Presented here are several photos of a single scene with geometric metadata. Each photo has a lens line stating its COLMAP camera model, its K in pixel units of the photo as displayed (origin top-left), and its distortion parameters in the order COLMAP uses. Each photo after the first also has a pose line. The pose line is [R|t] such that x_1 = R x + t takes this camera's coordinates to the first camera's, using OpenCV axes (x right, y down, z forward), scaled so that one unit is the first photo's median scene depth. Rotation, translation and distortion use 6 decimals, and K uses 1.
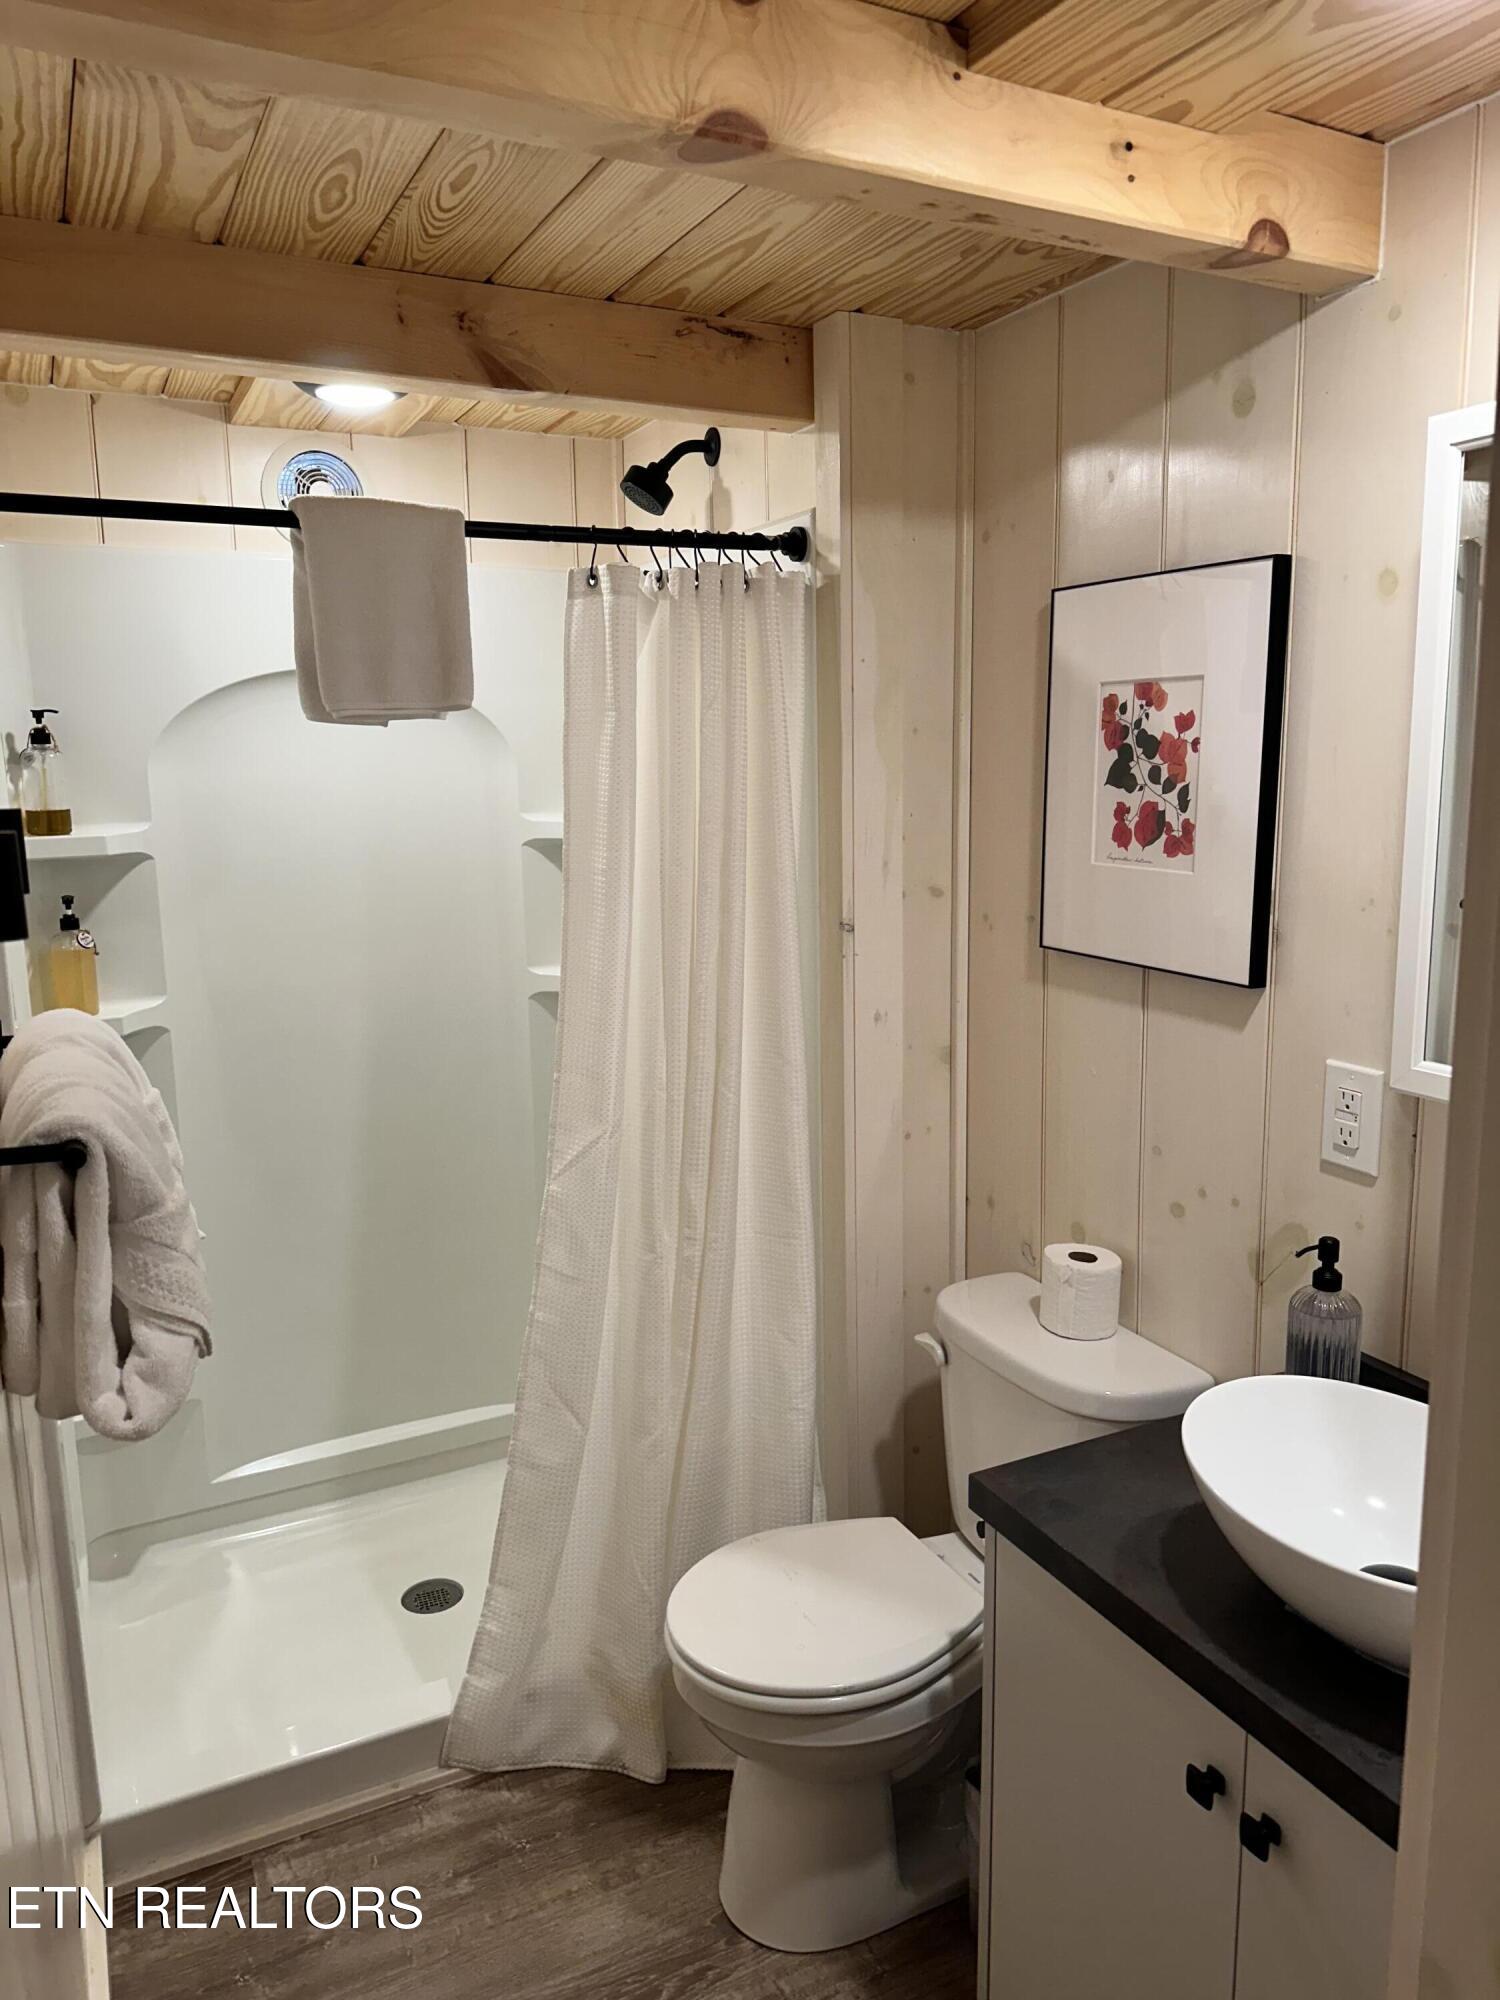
lens RADIAL K [[1372.1, 0, 752.5], [0, 1372.1, 977.9], [0, 0, 1]] dist [0.002301, -0.049506]
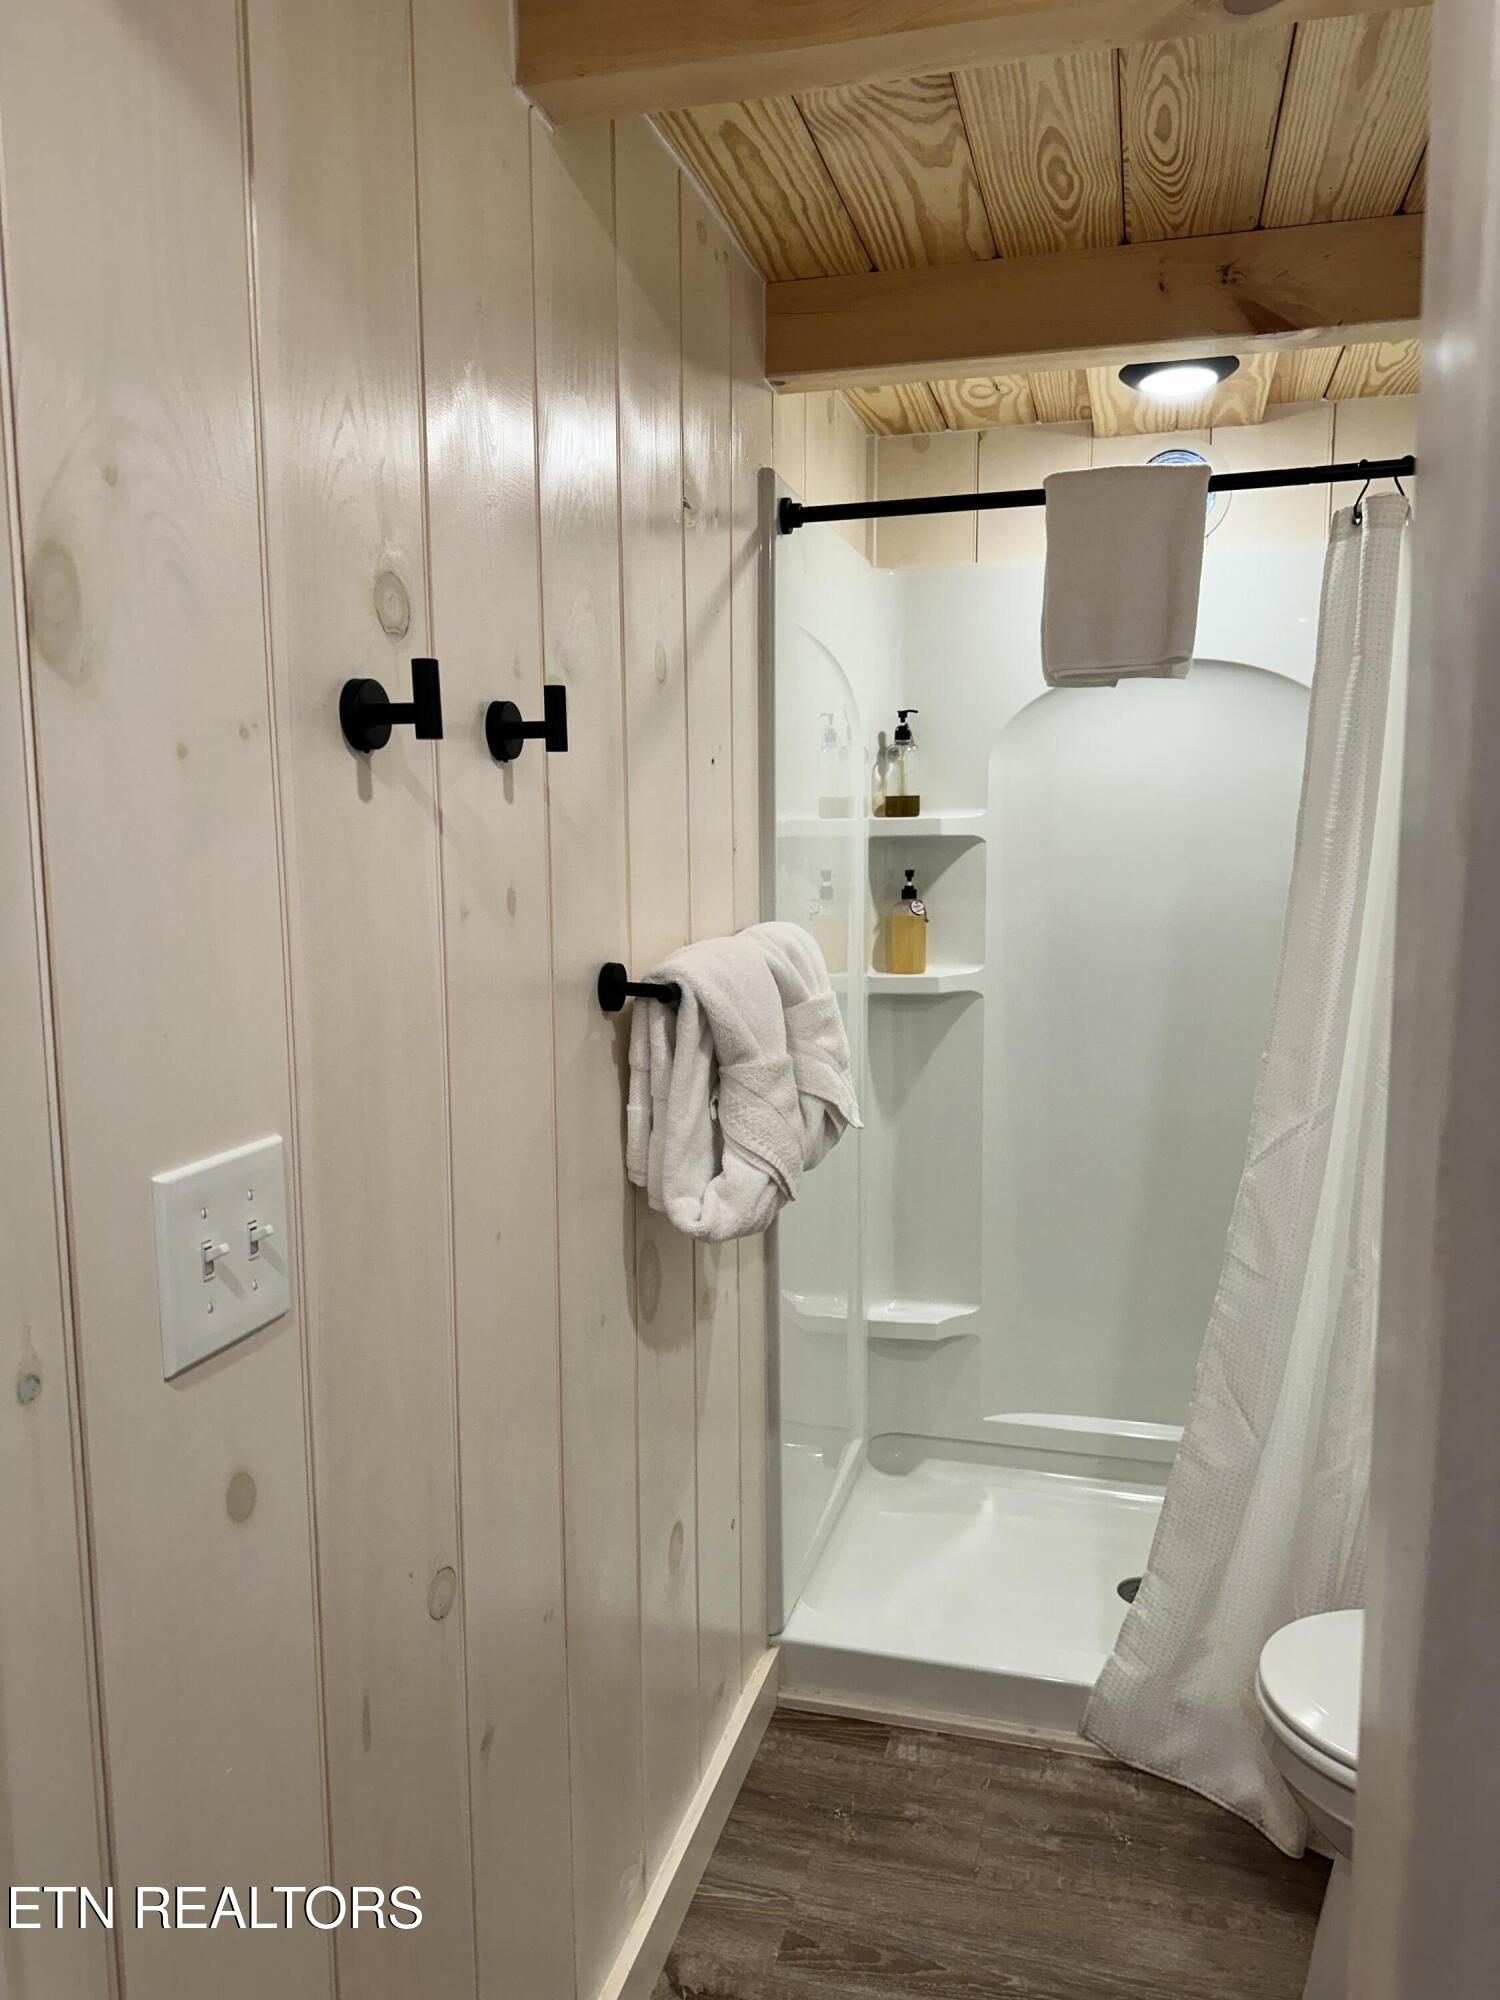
lens RADIAL K [[1368.4, 0, 744.4], [0, 1368.4, 1017.7], [0, 0, 1]] dist [0.027948, -0.079319]
pose [[0.720761, 0.094323, -0.686737, 0.257263], [-0.112426, 0.993489, 0.018460, 0.072409], [0.684006, 0.063902, 0.726672, 0.076235]]
